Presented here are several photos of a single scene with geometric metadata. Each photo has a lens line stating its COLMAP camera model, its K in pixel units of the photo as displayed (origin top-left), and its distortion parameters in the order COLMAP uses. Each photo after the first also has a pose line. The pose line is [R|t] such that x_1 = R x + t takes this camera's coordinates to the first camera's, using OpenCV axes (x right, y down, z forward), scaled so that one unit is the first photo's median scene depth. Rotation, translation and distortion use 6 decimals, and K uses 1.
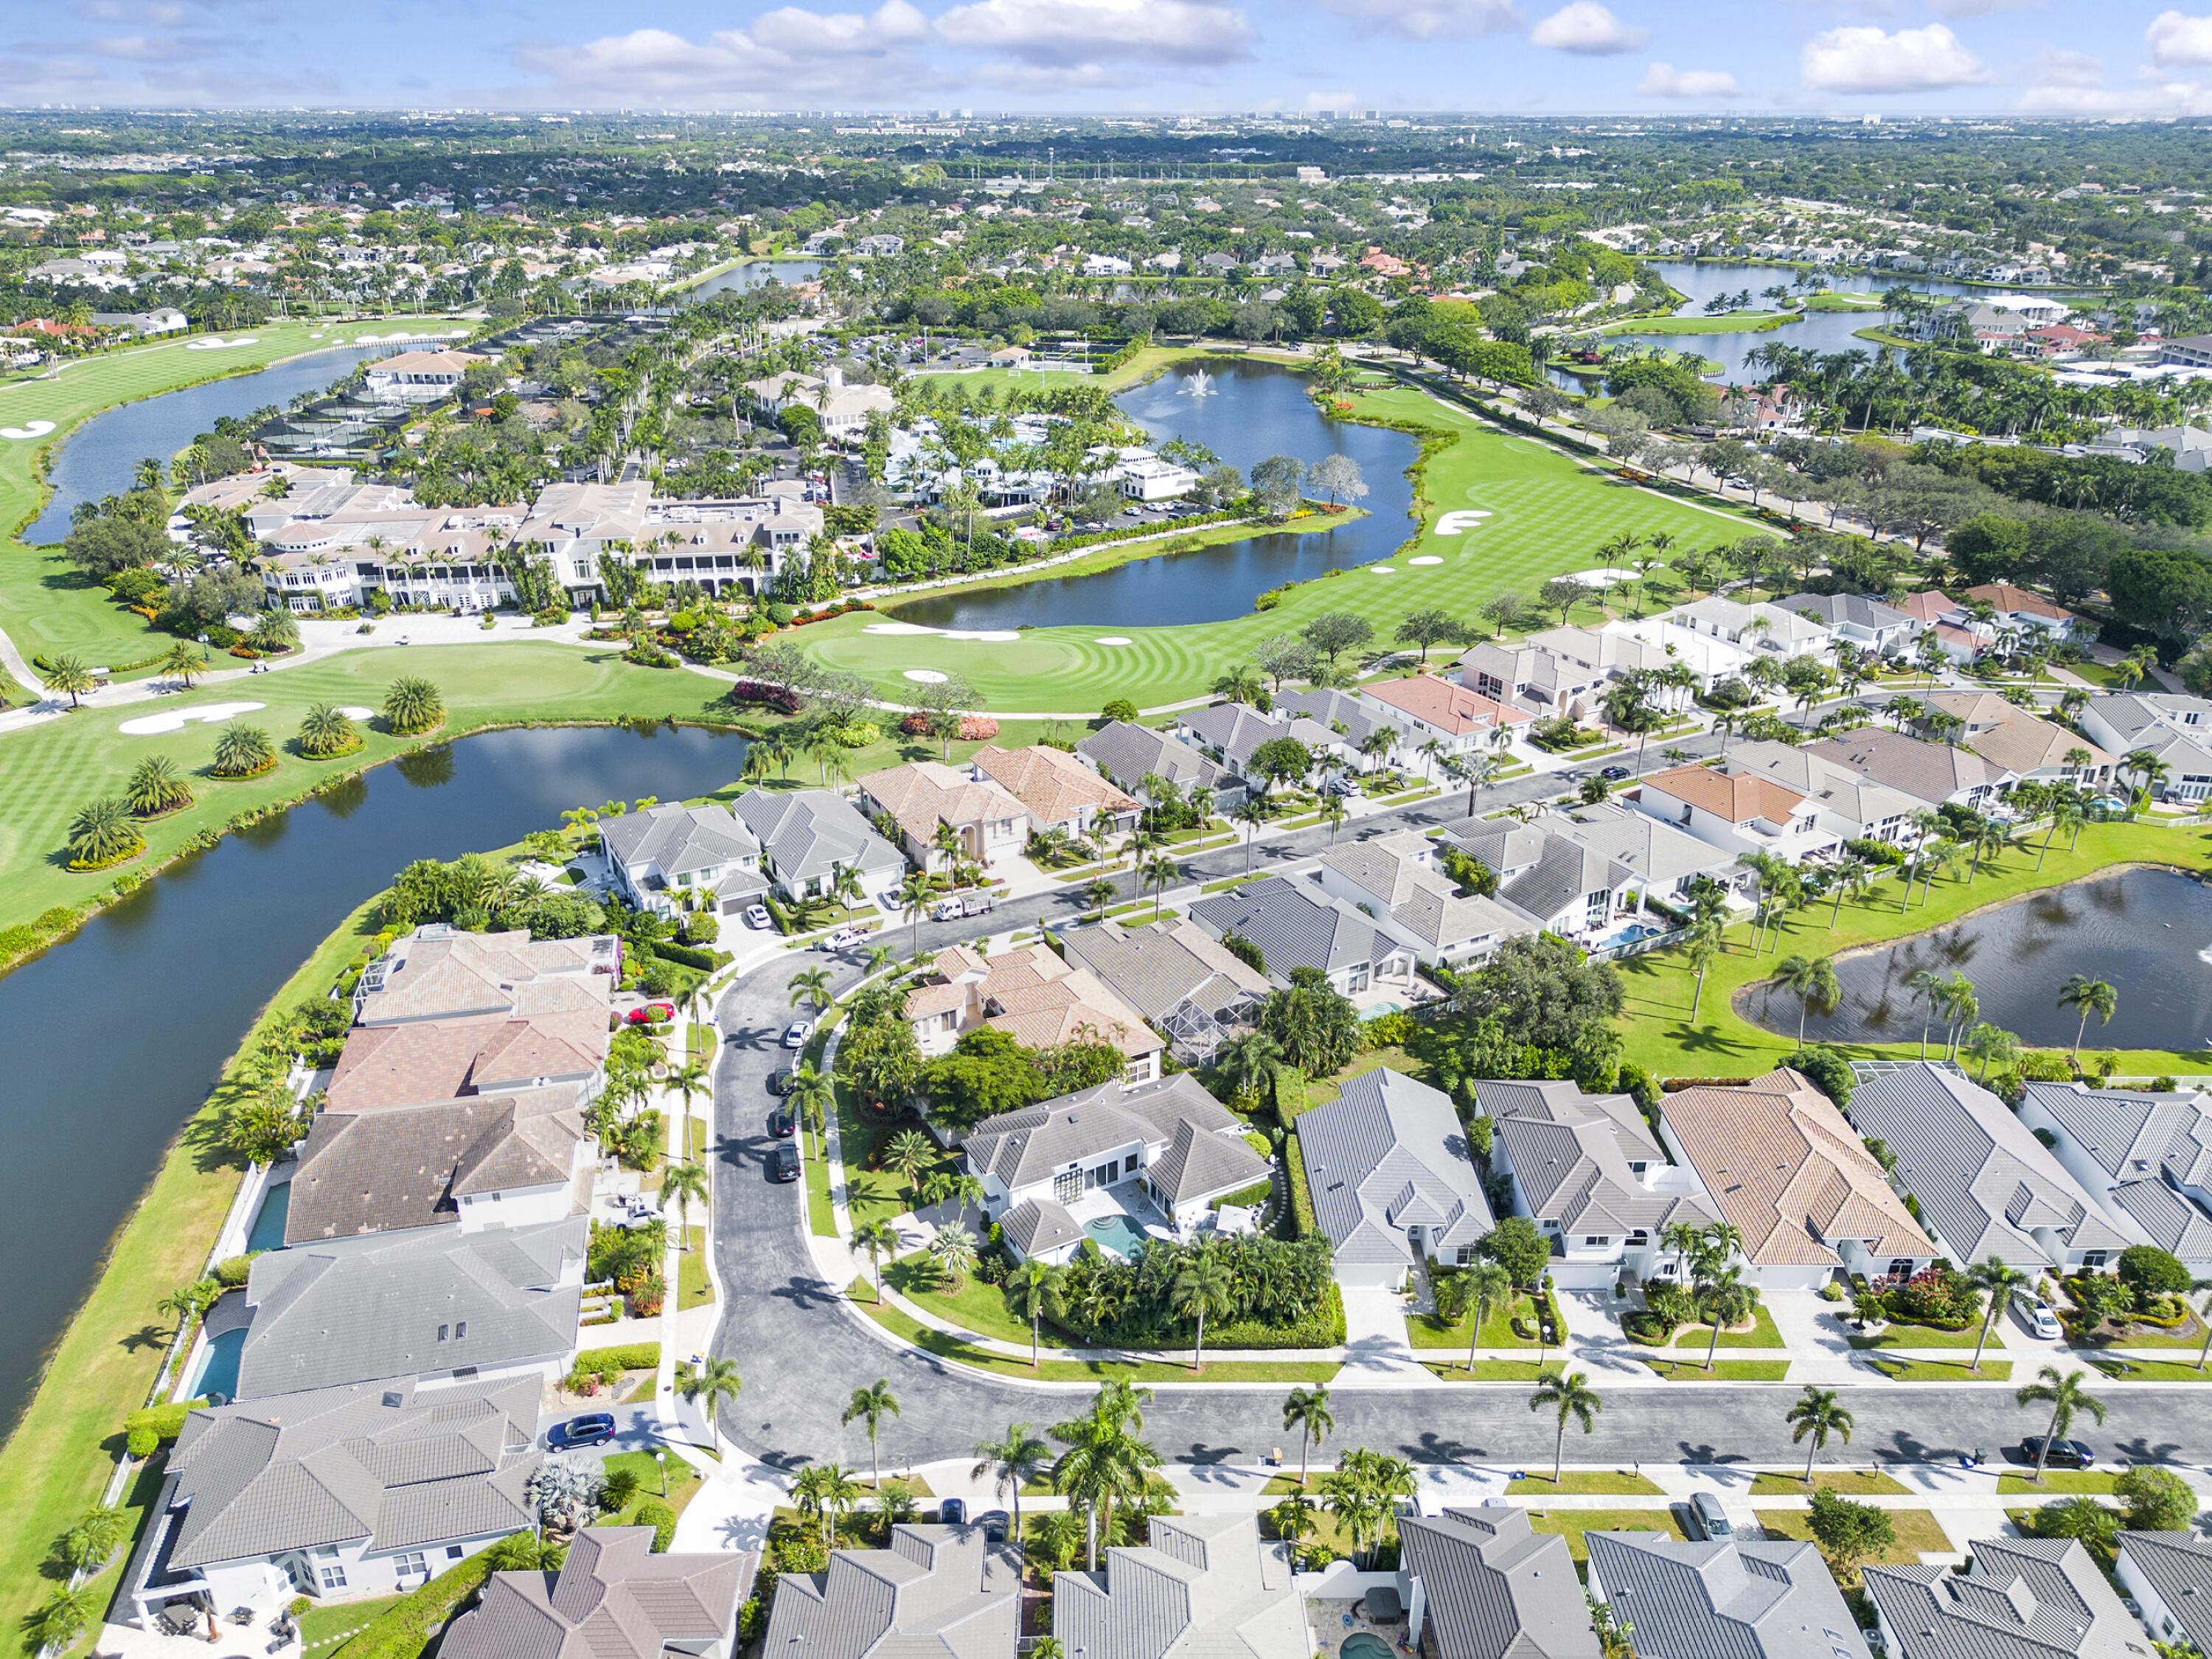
lens RADIAL K [[1570.7, 0, 1102.9], [0, 1570.7, 824.4], [0, 0, 1]] dist [0.057884, -0.066123]
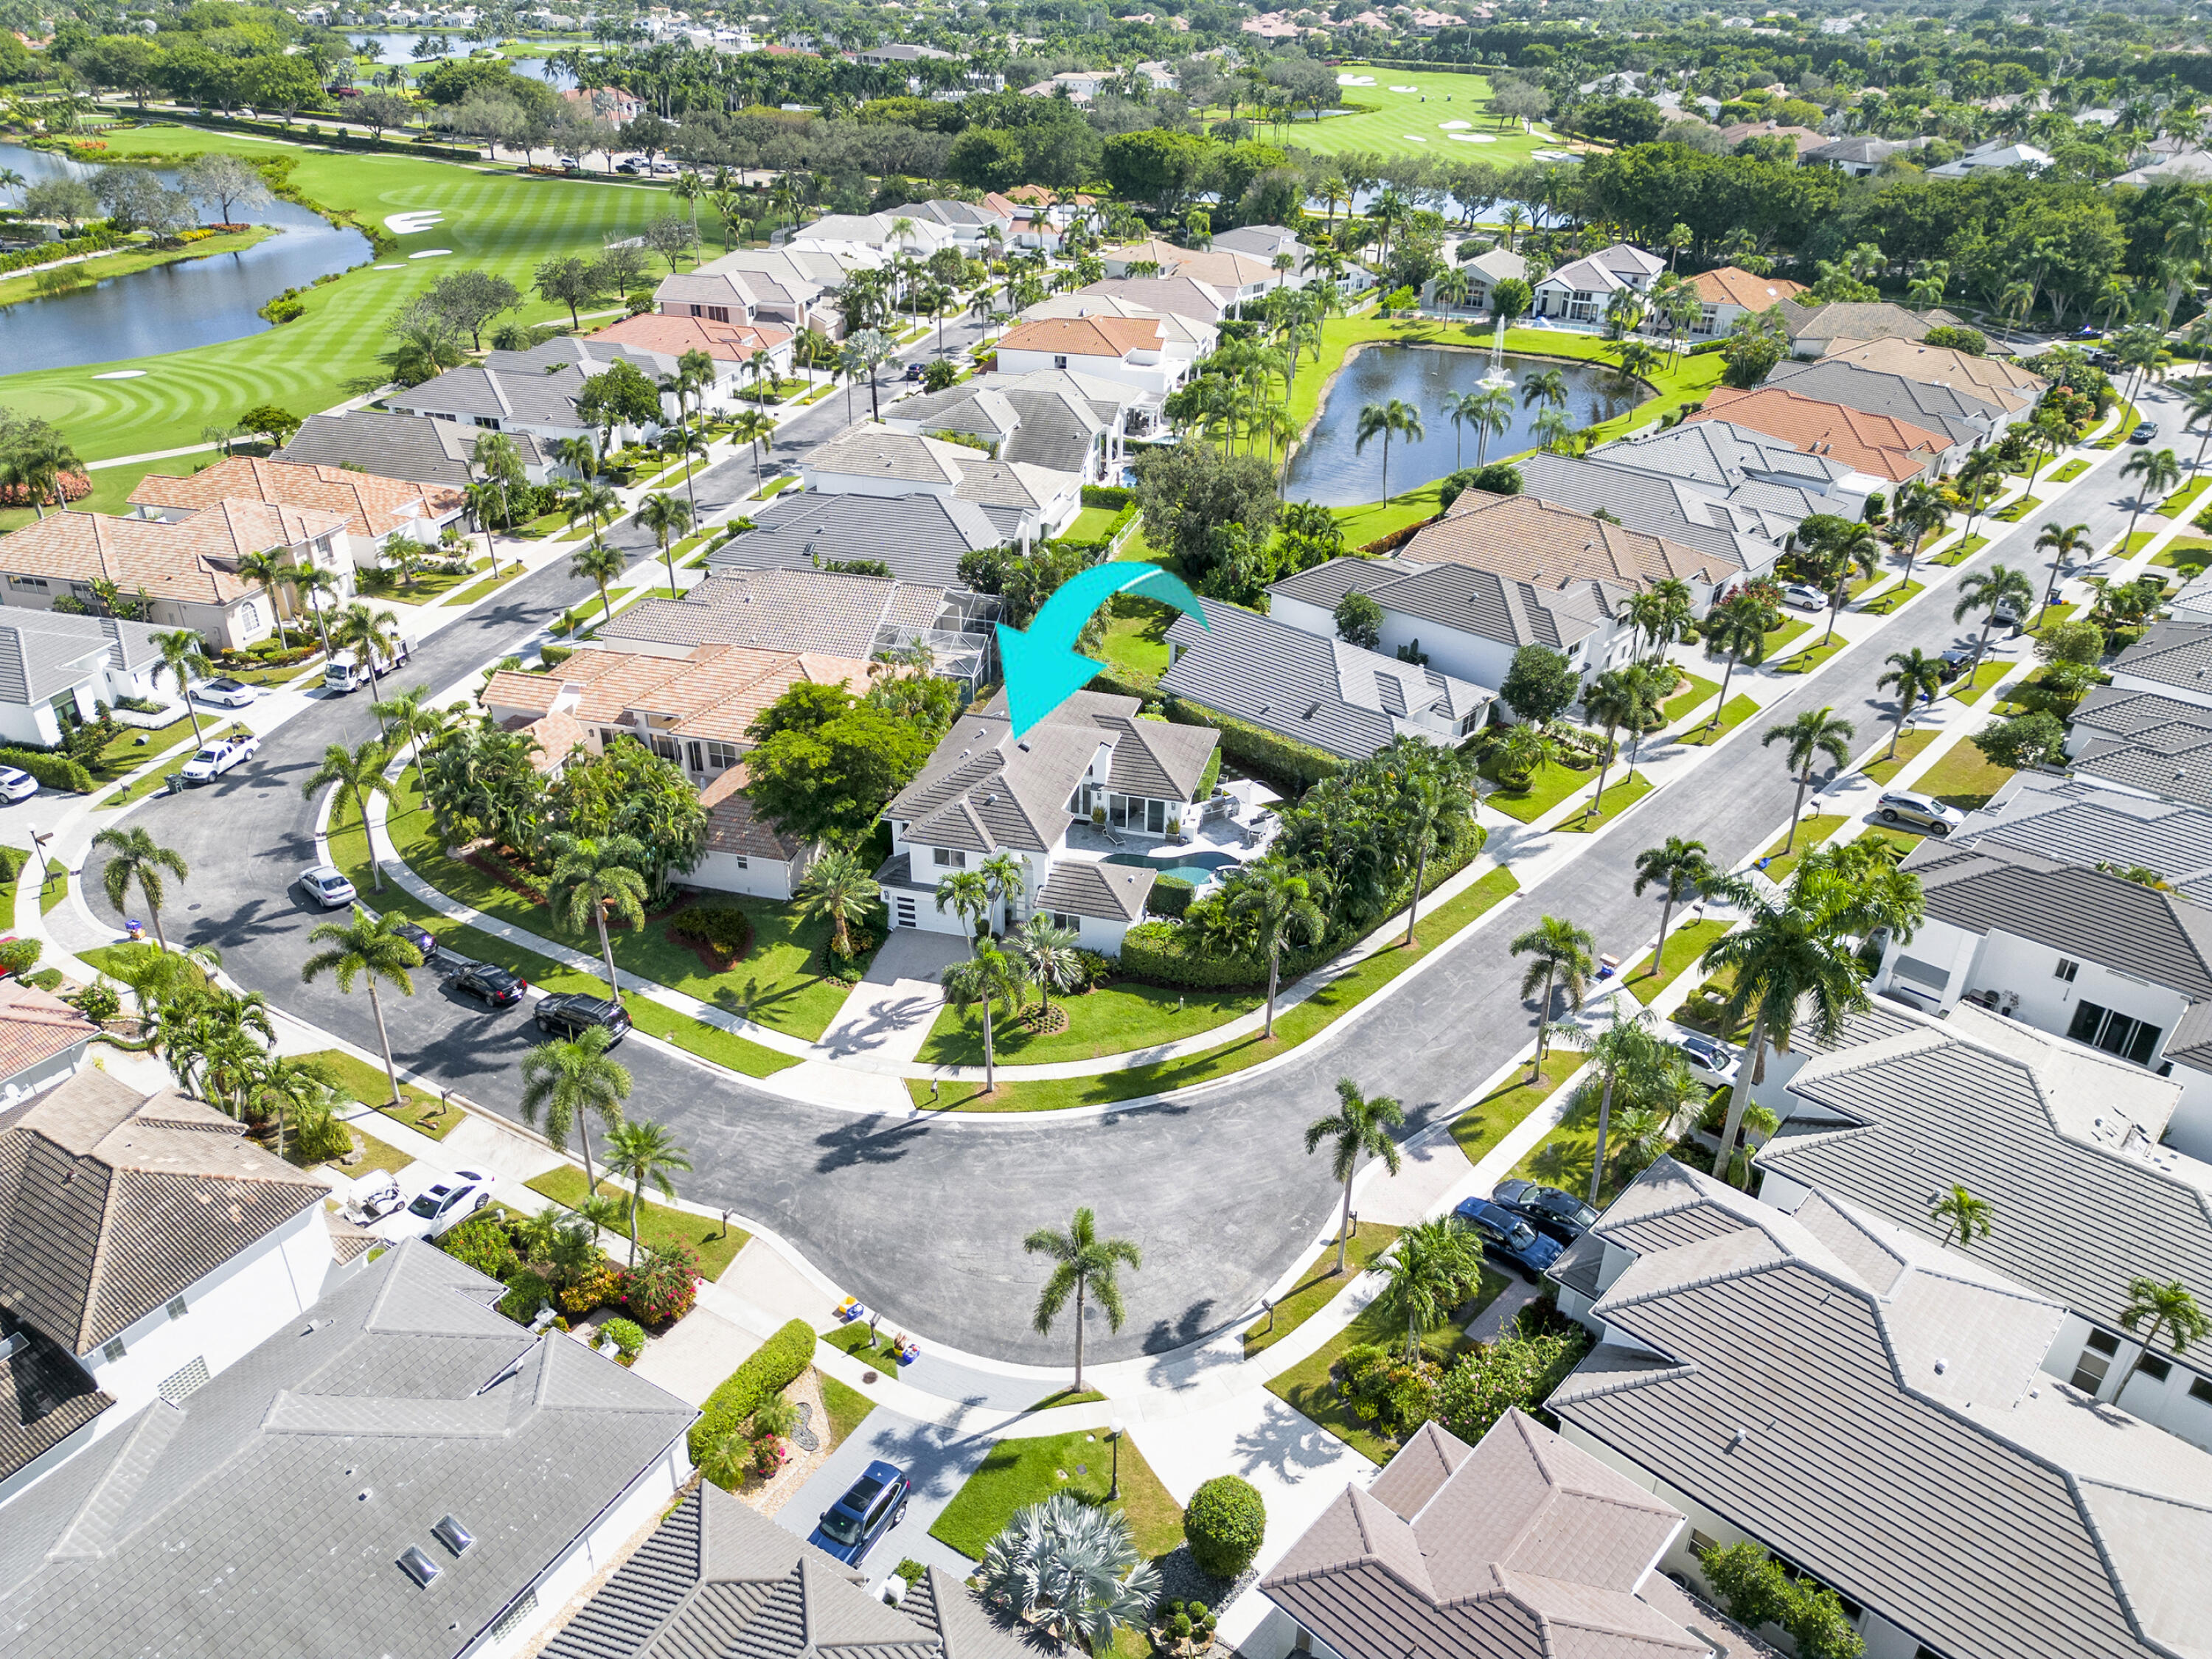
lens RADIAL K [[1538.2, 0, 1114.1], [0, 1538.2, 827.5], [0, 0, 1]] dist [0.063619, -0.054125]
pose [[0.687957, -0.351721, 0.634828, -0.395679], [0.285624, 0.935343, 0.208691, 0.091875], [-0.667184, 0.037752, 0.743936, 0.476435]]
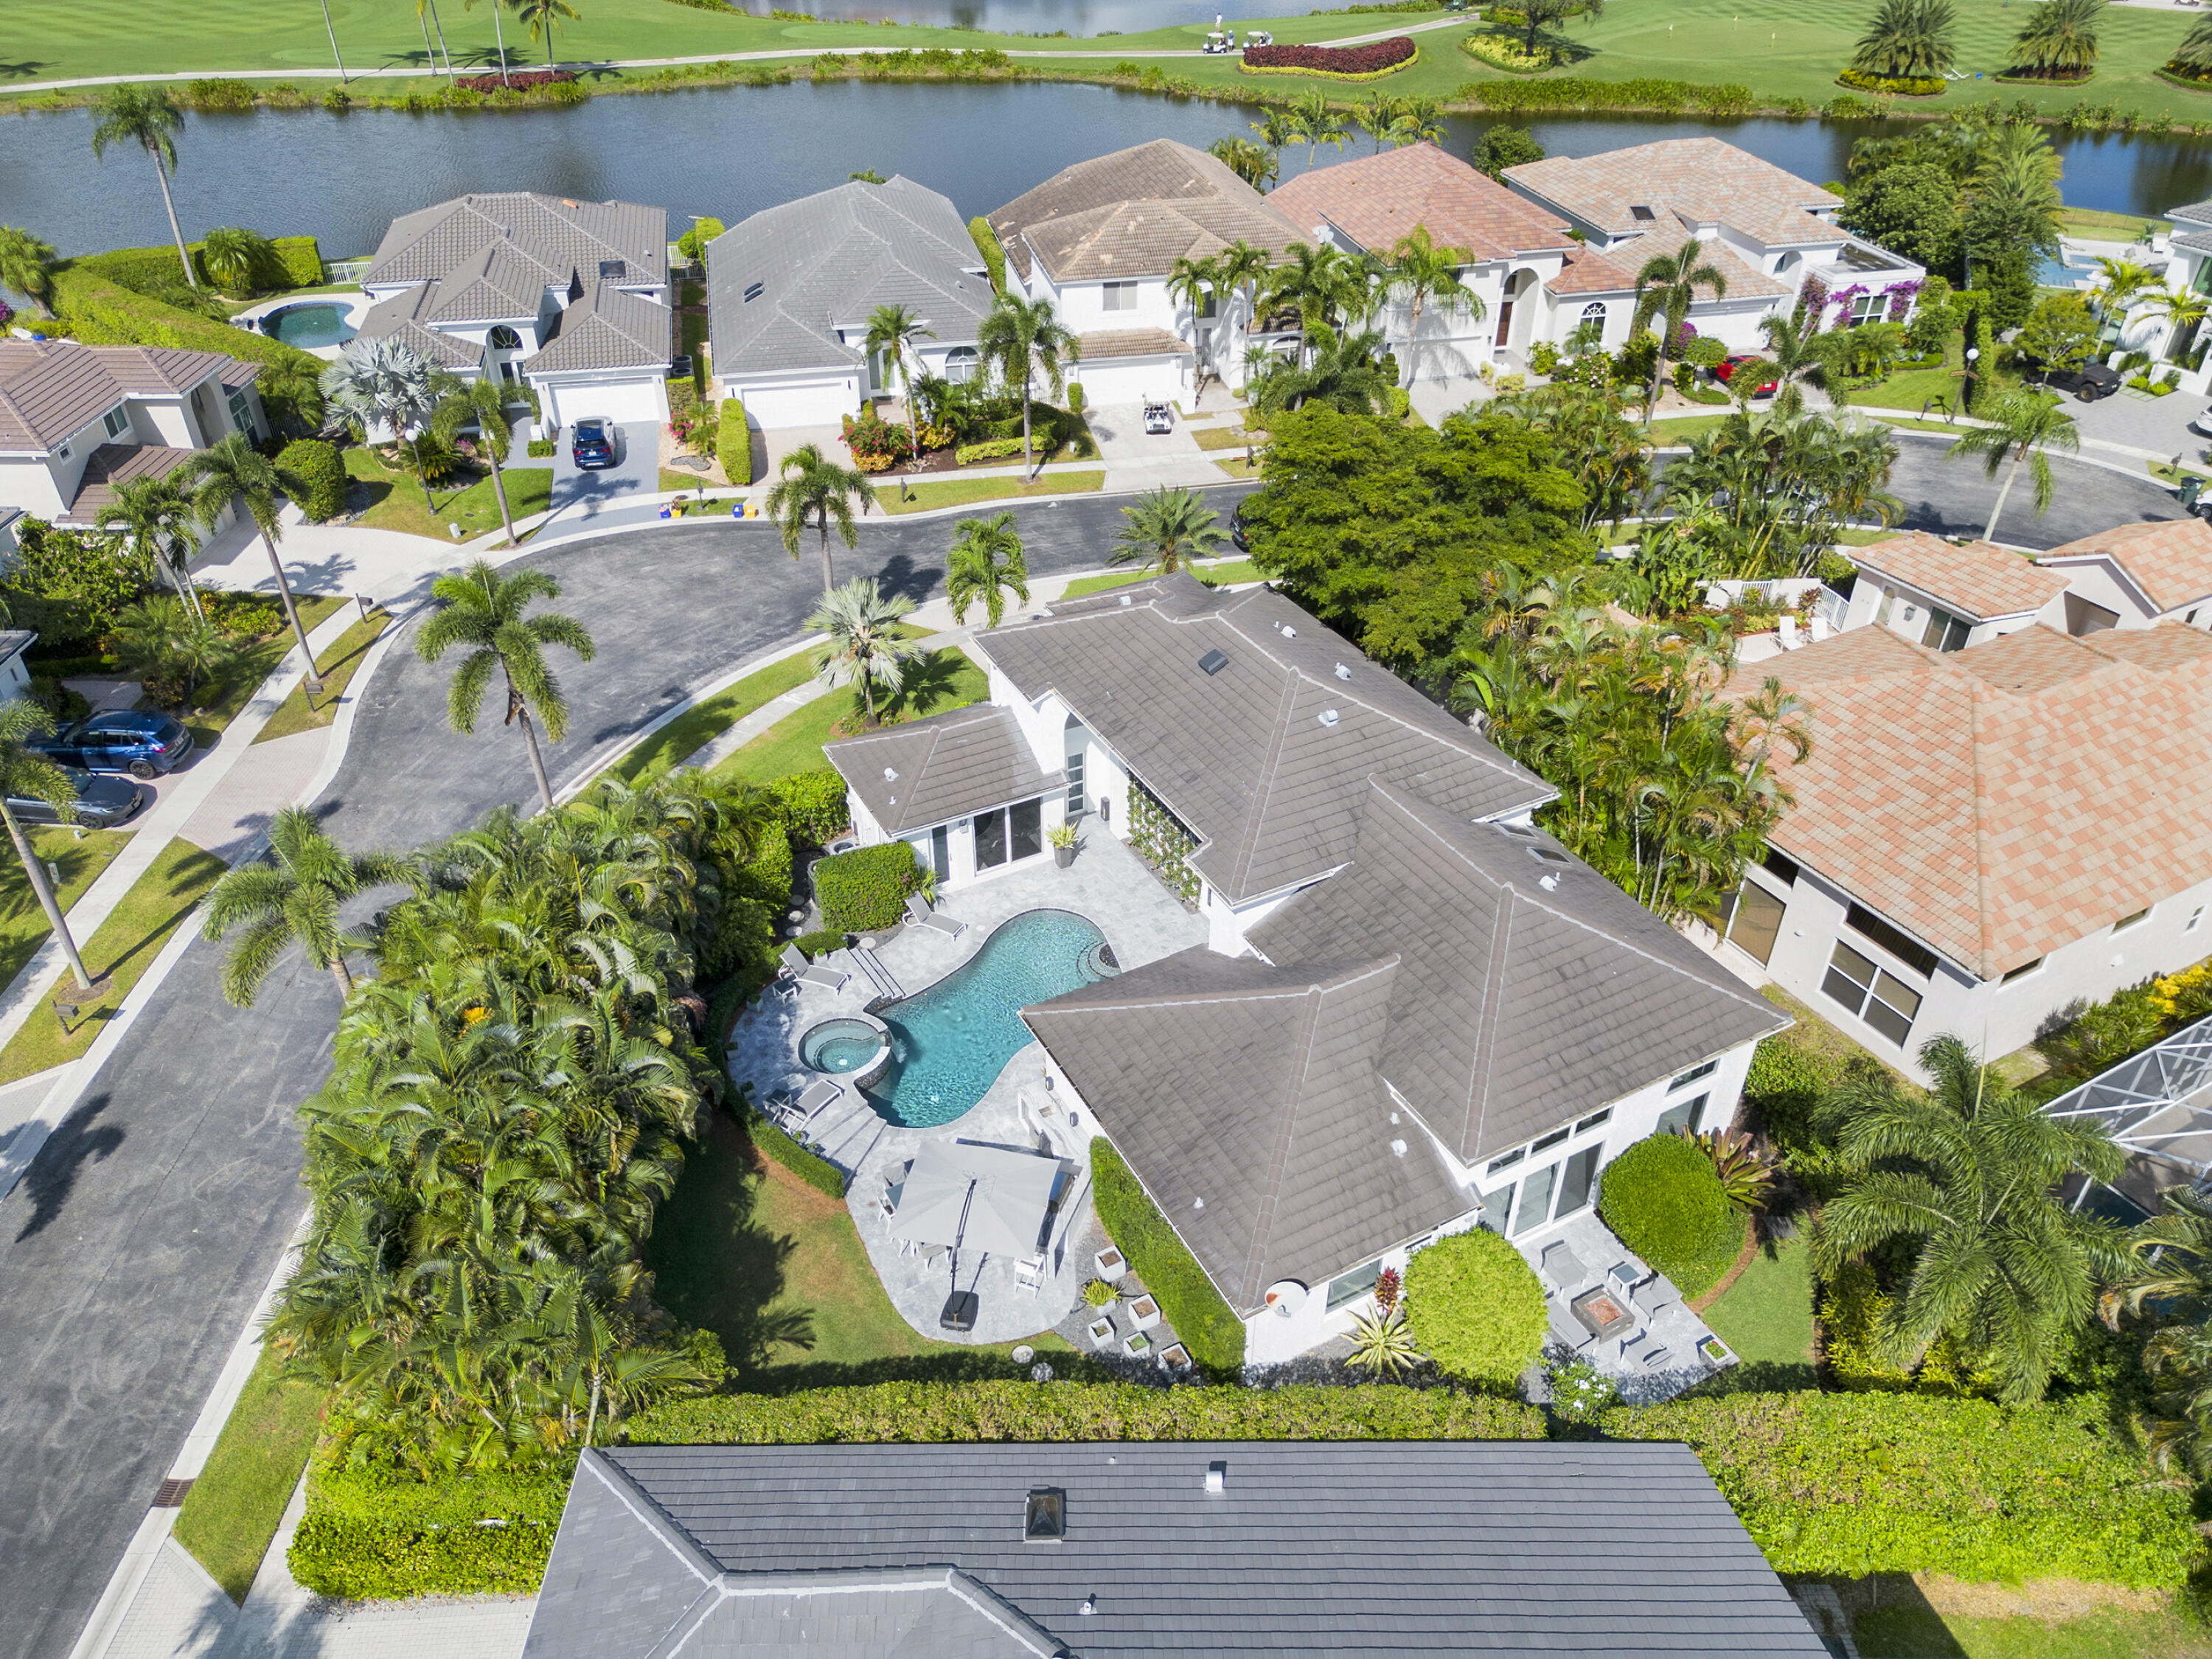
lens RADIAL K [[1538.2, 0, 1114.1], [0, 1538.2, 827.5], [0, 0, 1]] dist [0.063619, -0.054125]
pose [[-0.002001, 0.580585, -0.814197, 0.243427], [-0.403621, 0.744462, 0.531851, 0.051970], [0.914924, 0.329691, 0.232847, 0.881248]]
